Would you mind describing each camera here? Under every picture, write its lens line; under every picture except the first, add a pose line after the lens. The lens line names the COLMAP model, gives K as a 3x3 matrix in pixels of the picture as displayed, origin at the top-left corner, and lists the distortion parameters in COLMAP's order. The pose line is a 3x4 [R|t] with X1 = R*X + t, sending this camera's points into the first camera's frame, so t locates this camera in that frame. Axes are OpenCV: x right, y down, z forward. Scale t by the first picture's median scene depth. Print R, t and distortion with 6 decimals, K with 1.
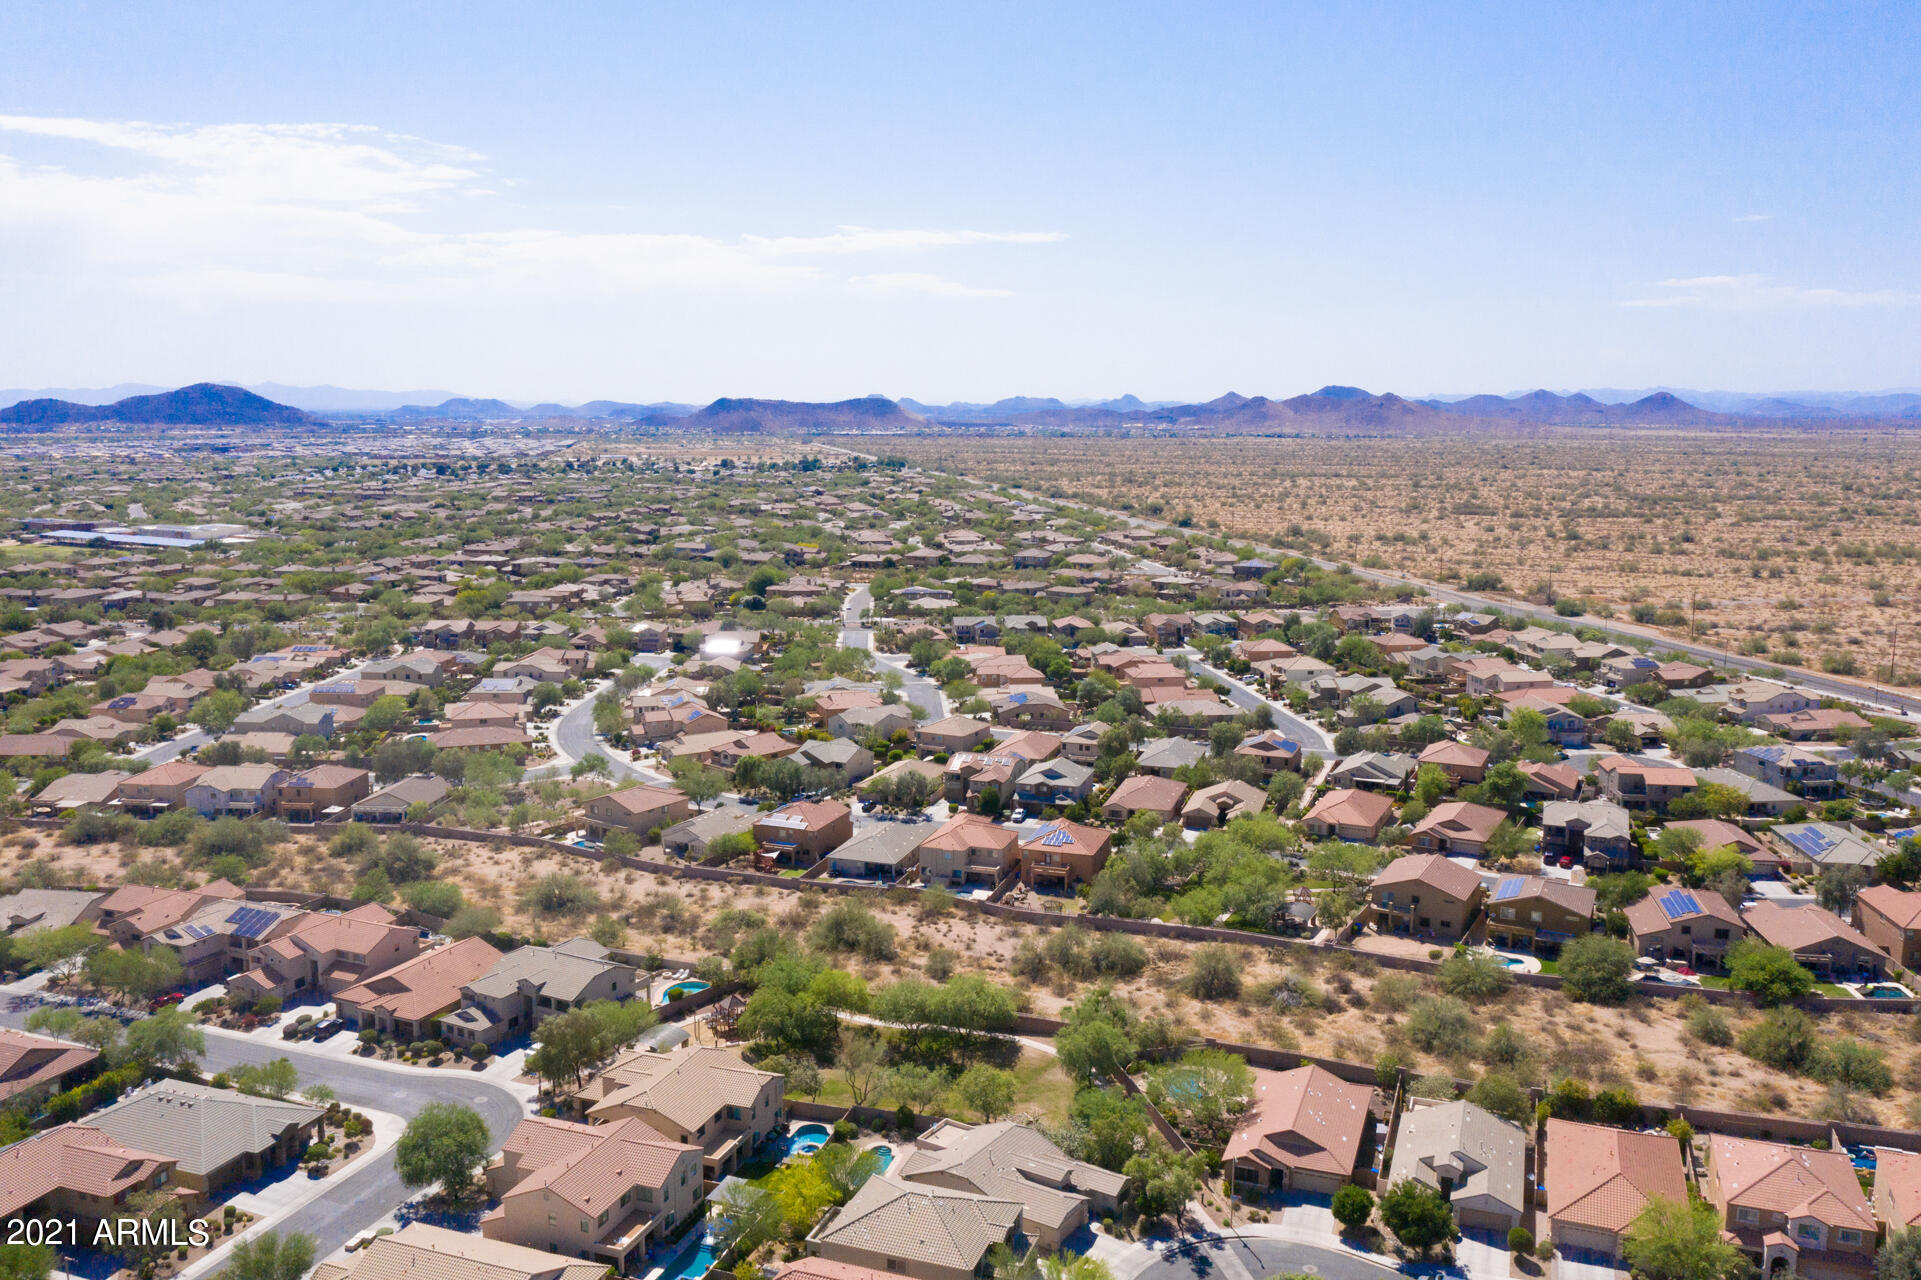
lens RADIAL K [[1532.2, 0, 966.3], [0, 1532.2, 631.7], [0, 0, 1]] dist [-0.012381, 0.008649]
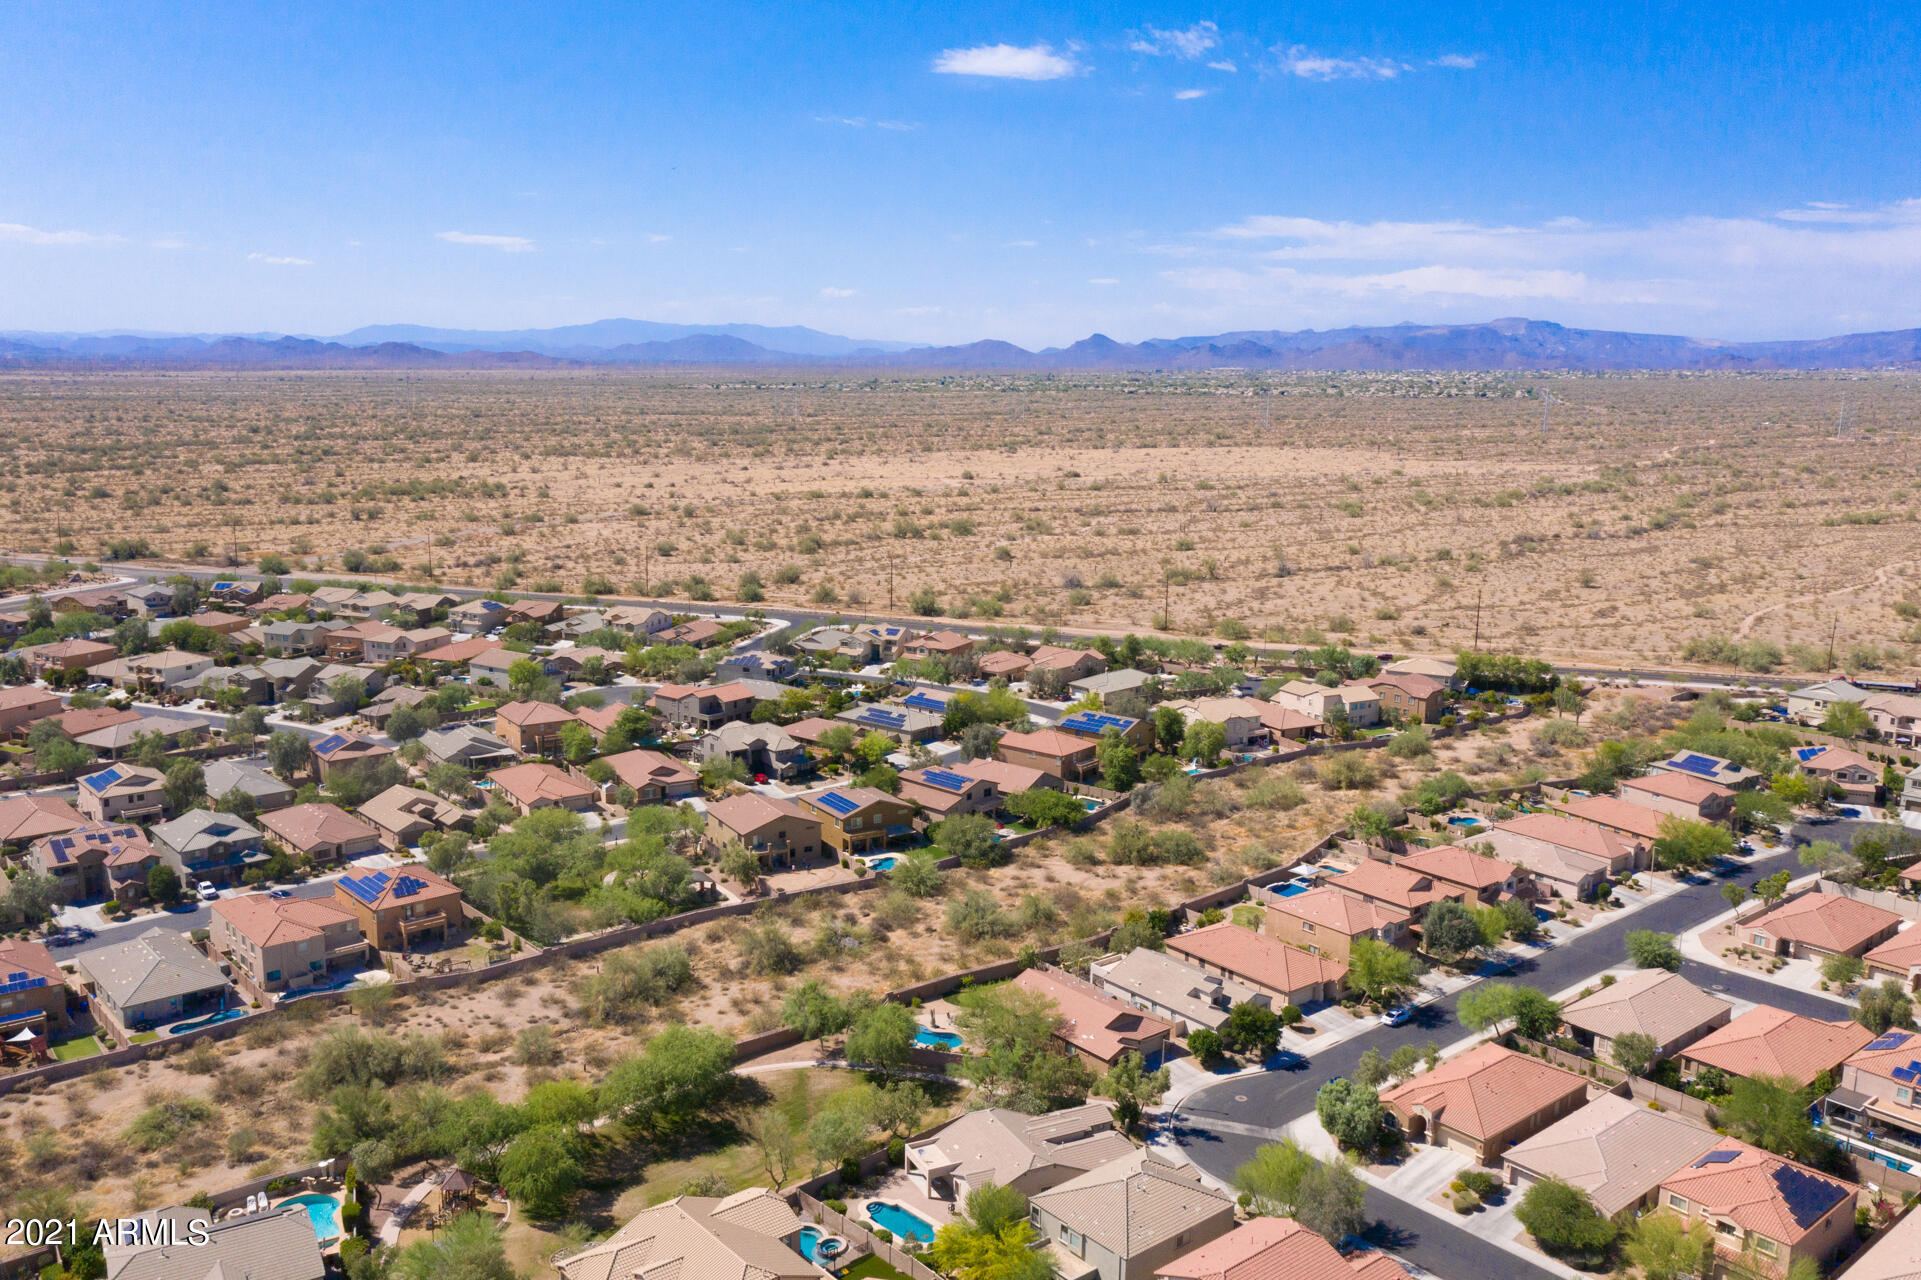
lens RADIAL K [[1549.3, 0, 964.5], [0, 1549.3, 636.6], [0, 0, 1]] dist [-0.010326, 0.004066]
pose [[0.499998, -0.145395, 0.853734, -0.515626], [0.112316, 0.988367, 0.102544, -0.053582], [-0.858713, 0.044616, 0.510512, 0.326895]]
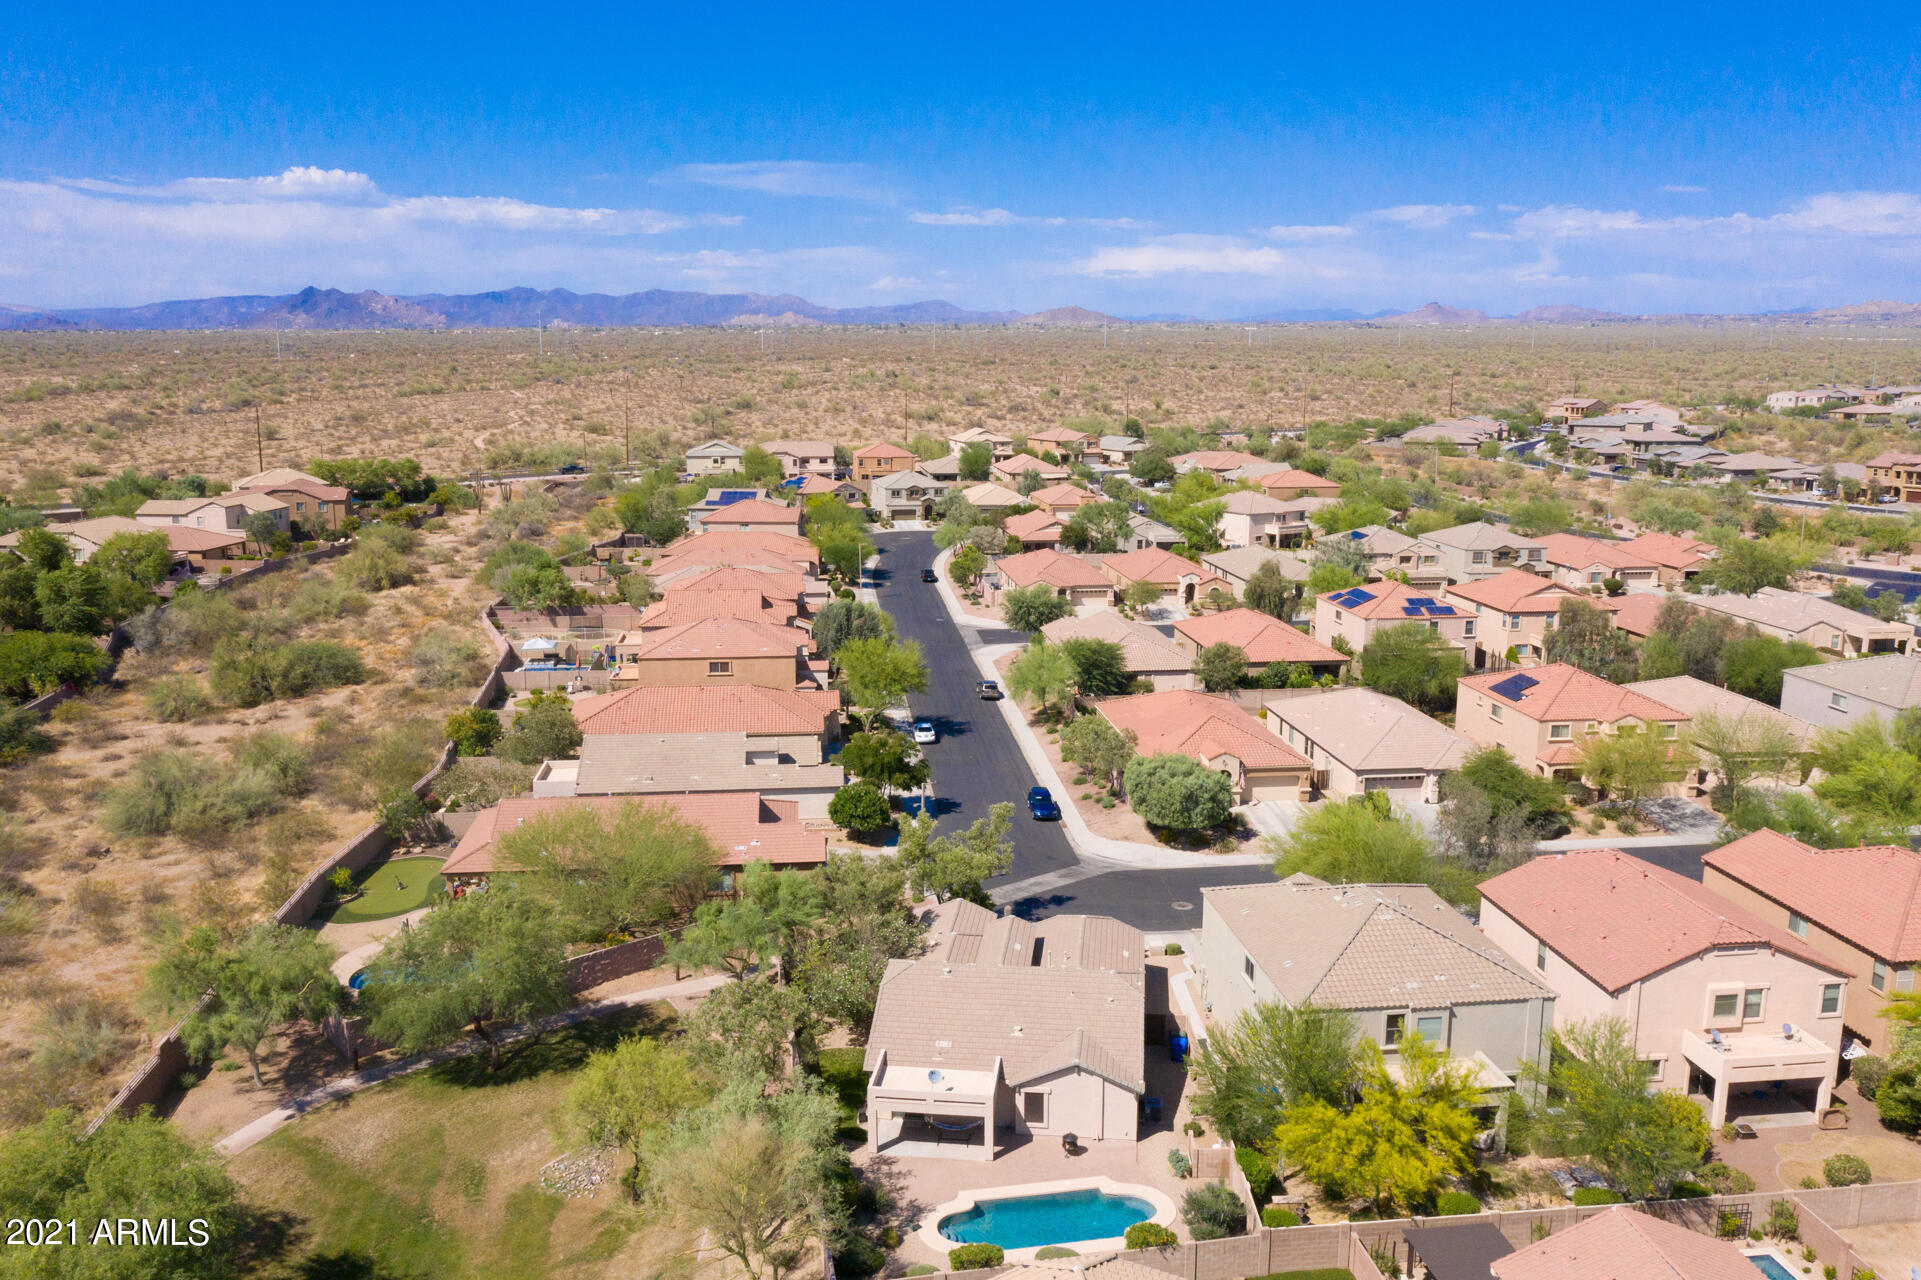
lens RADIAL K [[1510.6, 0, 966.8], [0, 1510.6, 636.9], [0, 0, 1]] dist [-0.014657, 0.007957]
pose [[-0.451158, -0.170575, 0.875991, -0.240715], [0.129380, 0.958694, 0.253313, 0.074736], [-0.883016, 0.227620, -0.410453, 0.760756]]
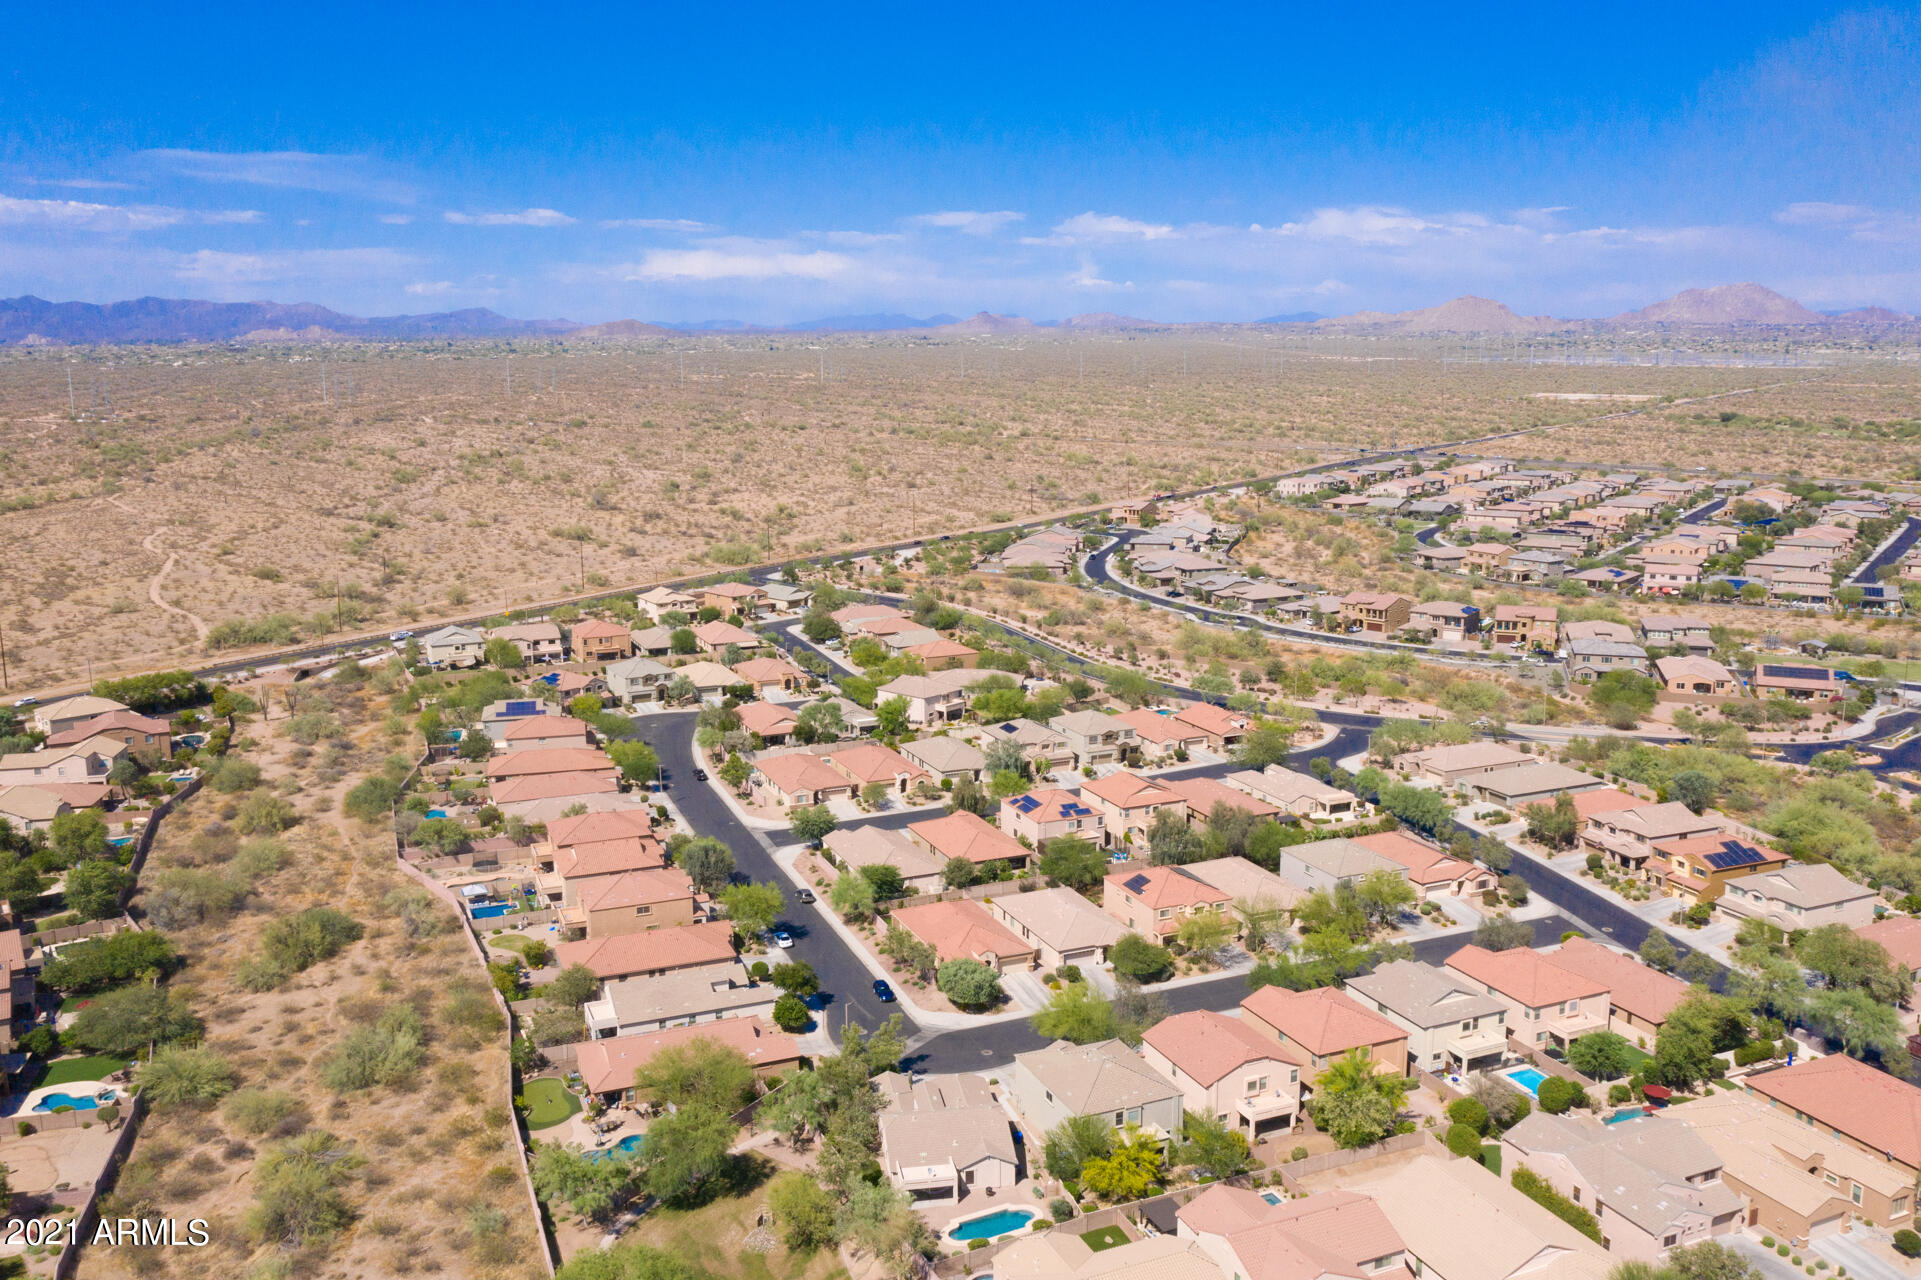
lens RADIAL K [[1542.5, 0, 960.5], [0, 1542.5, 640.0], [0, 0, 1]] dist [-0.016710, 0.009236]
pose [[-0.680074, -0.131720, 0.721214, -0.439047], [0.115524, 0.952185, 0.282838, -0.156778], [-0.723985, 0.275669, -0.632339, 0.994590]]
